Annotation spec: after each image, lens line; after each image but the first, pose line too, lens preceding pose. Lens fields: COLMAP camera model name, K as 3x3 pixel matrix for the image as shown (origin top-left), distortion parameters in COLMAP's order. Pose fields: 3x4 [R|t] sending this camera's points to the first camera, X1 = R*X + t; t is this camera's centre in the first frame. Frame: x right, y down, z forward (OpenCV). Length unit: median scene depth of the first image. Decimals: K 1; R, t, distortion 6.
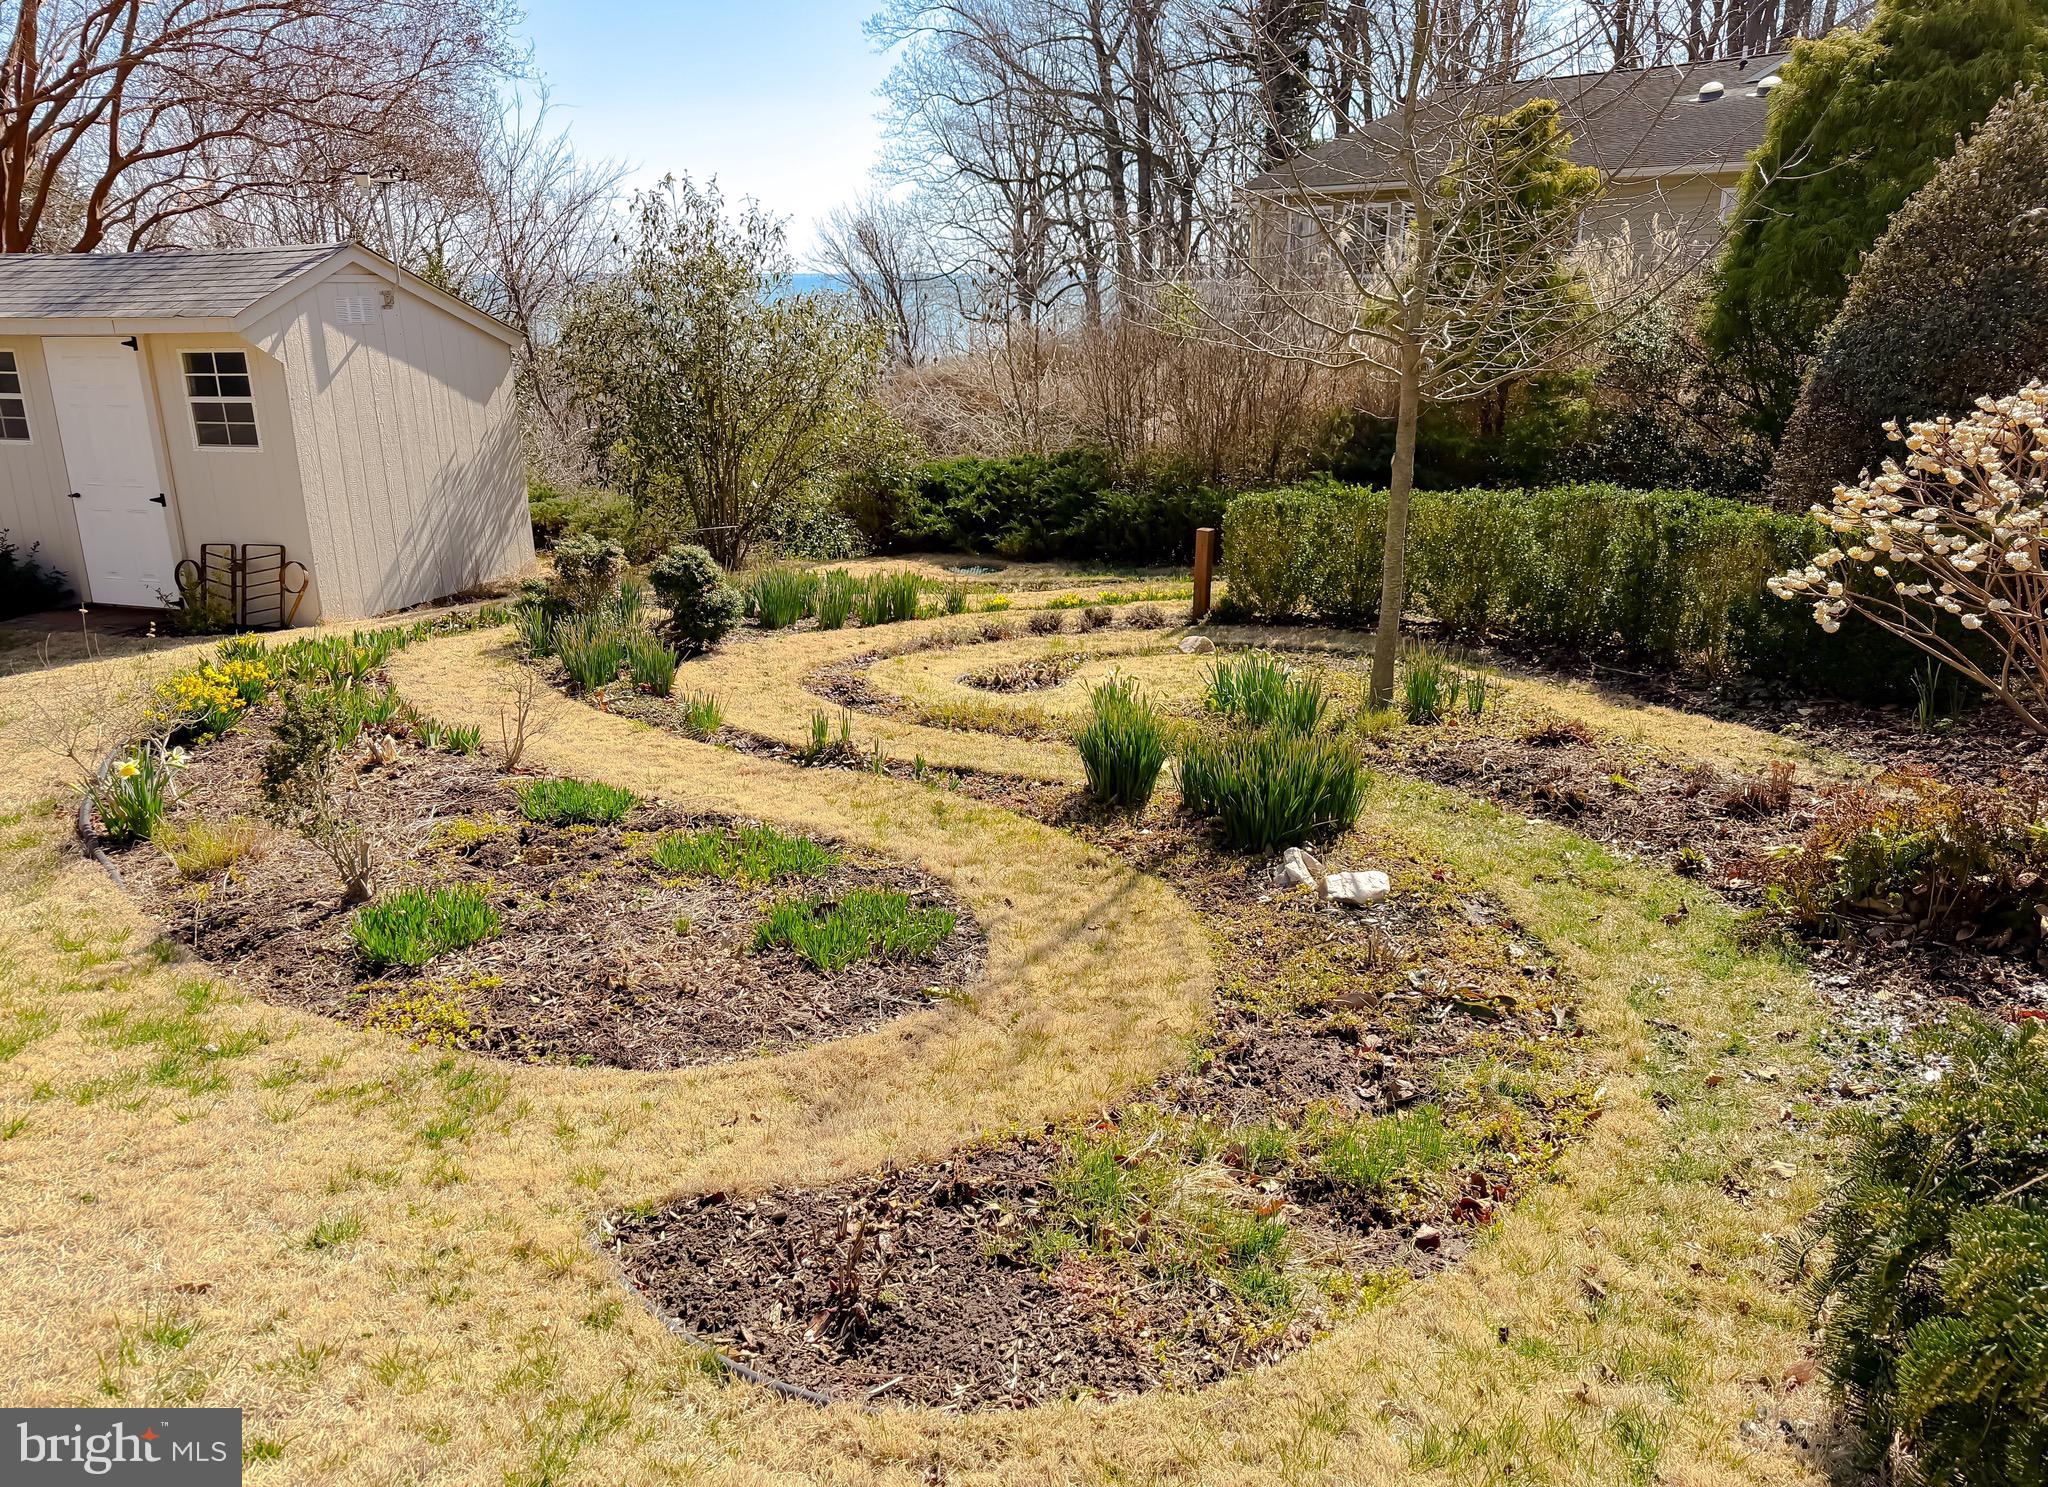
lens RADIAL K [[1450.7, 0, 1026.1], [0, 1450.7, 745.2], [0, 0, 1]] dist [0.007701, 0.001912]
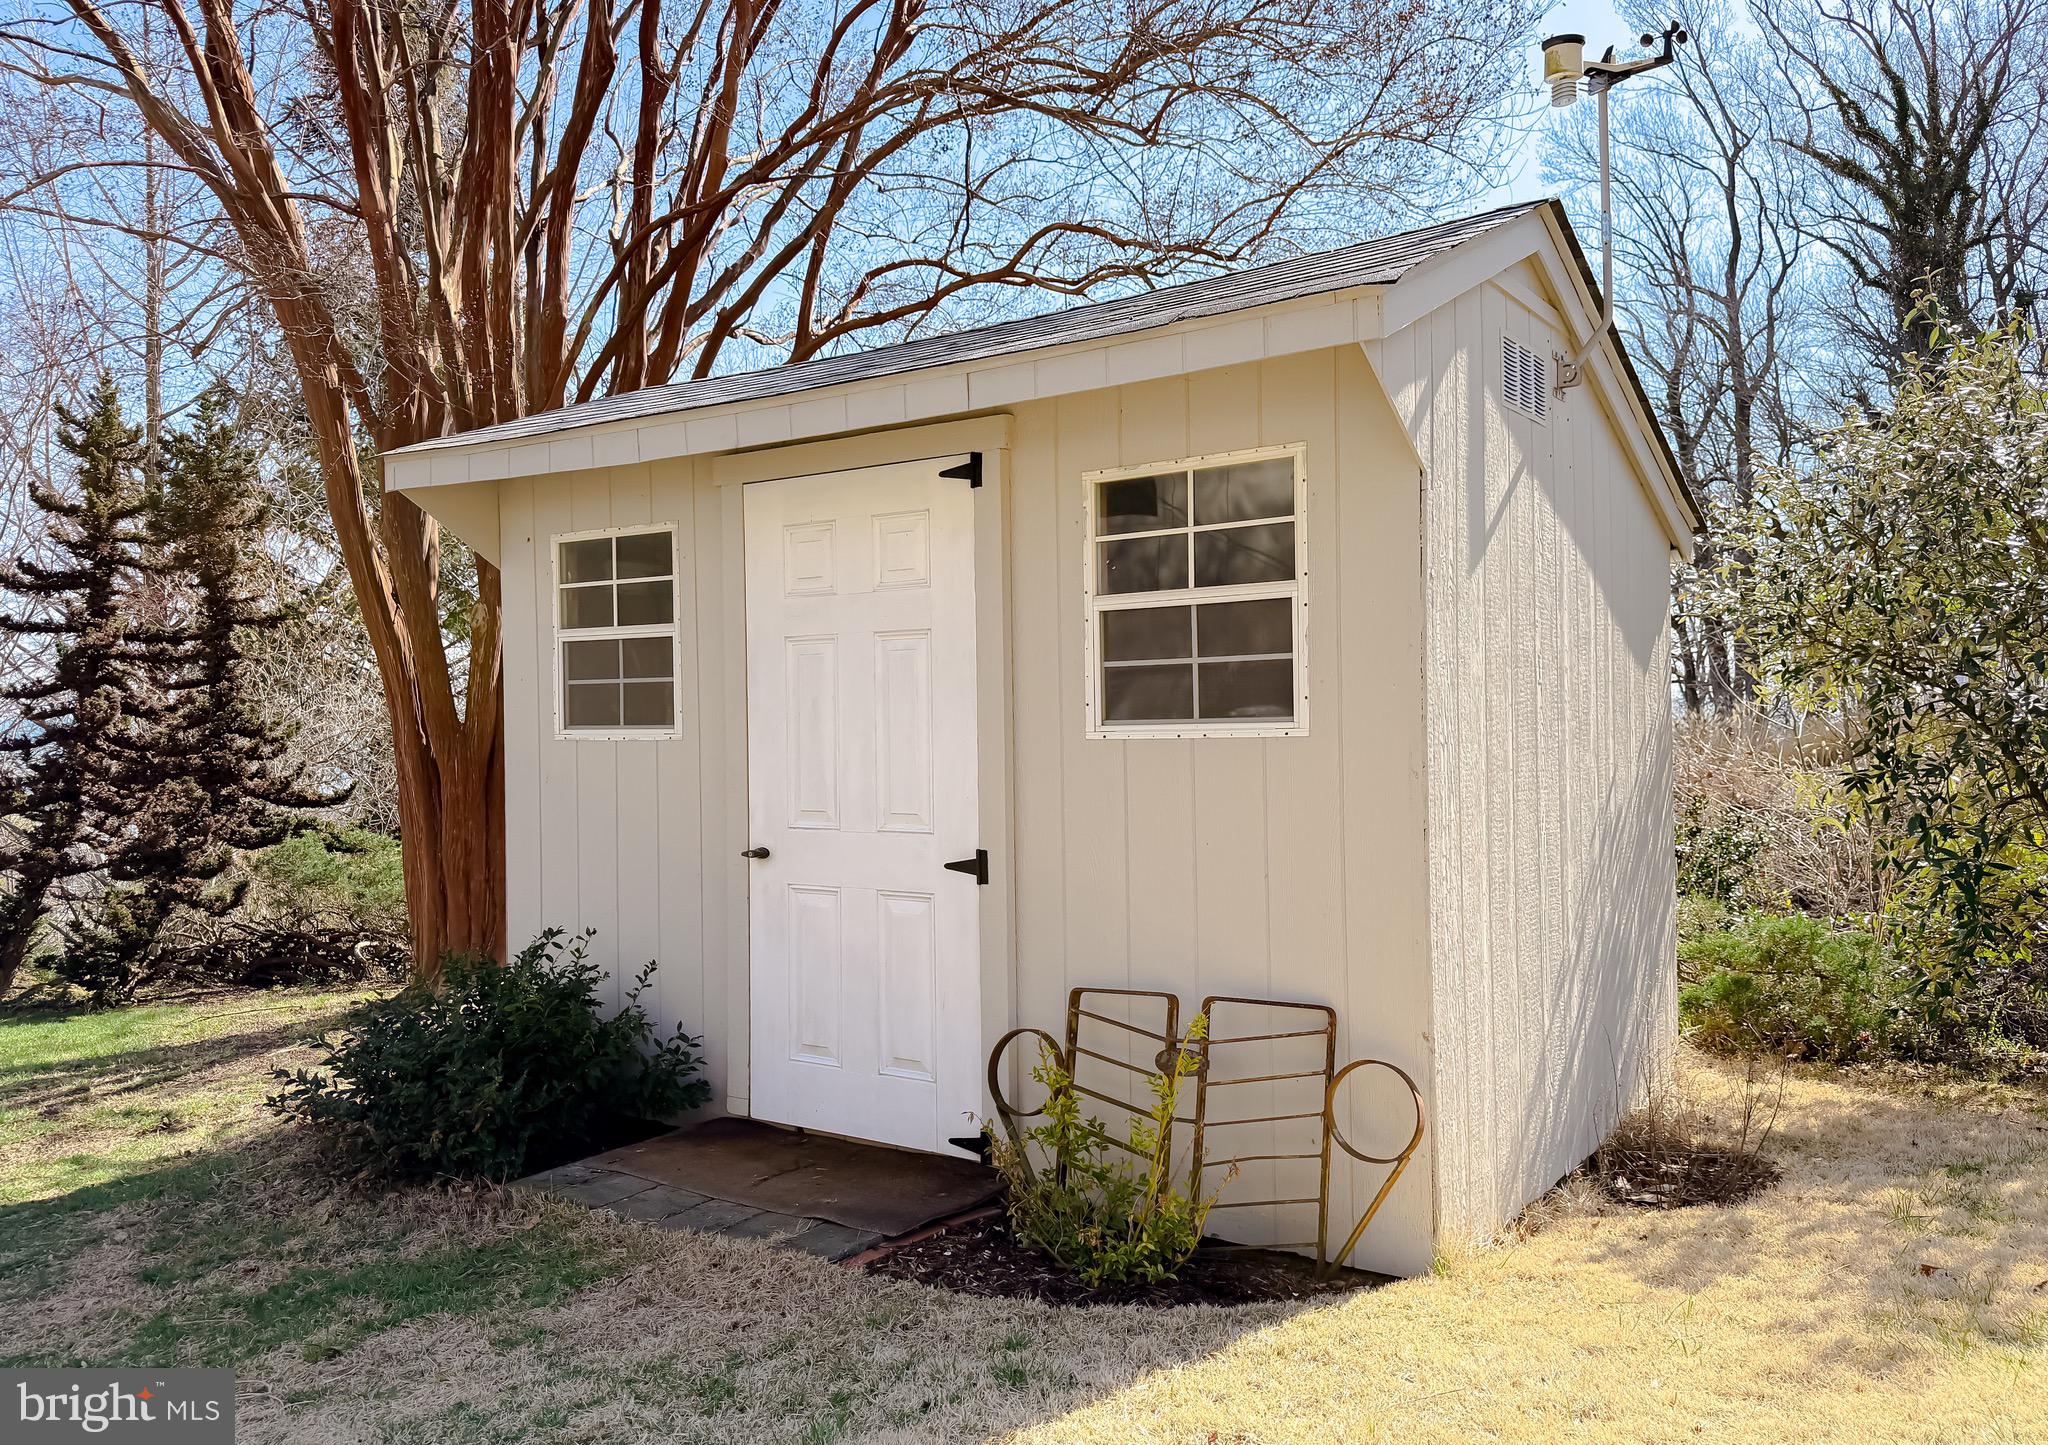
lens RADIAL K [[1489.2, 0, 1024.1], [0, 1489.2, 721.9], [0, 0, 1]] dist [0.061181, 0.000809]
pose [[0.964826, -0.003289, -0.262870, -0.485202], [-0.072104, 0.958265, -0.276638, -0.099013], [0.252809, 0.285862, 0.924322, 0.639970]]
